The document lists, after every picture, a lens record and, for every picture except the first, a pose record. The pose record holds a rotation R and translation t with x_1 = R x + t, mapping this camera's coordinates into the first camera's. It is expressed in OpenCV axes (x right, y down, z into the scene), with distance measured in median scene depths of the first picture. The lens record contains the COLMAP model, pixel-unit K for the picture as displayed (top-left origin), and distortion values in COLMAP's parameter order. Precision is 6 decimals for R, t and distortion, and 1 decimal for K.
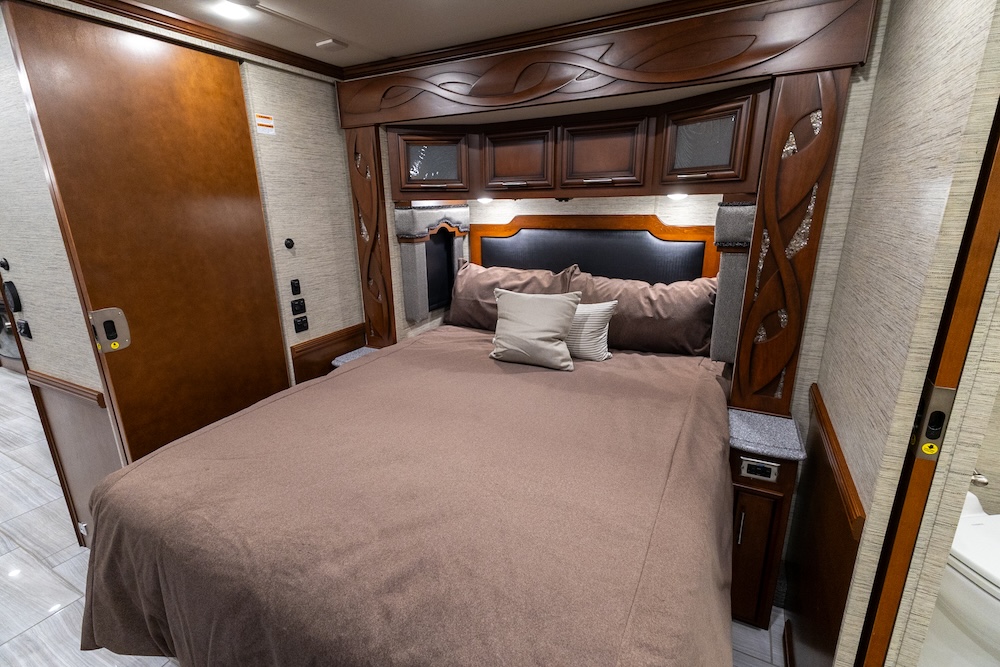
lens RADIAL K [[457.6, 0, 493.0], [0, 457.6, 333.7], [0, 0, 1]] dist [0.013206, -0.000560]
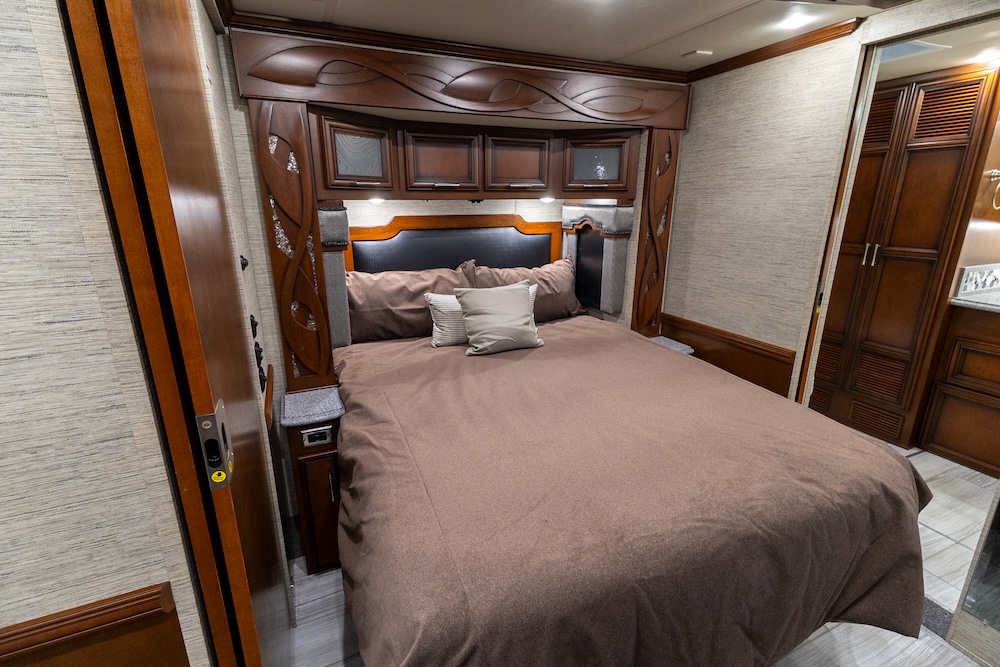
lens RADIAL K [[457.6, 0, 492.4], [0, 457.6, 336.9], [0, 0, 1]] dist [0.013206, -0.000560]
pose [[0.619175, -0.211982, 0.756099, -0.756376], [0.212309, 0.972204, 0.098709, -0.080150], [-0.756007, 0.099409, 0.646971, 0.307629]]
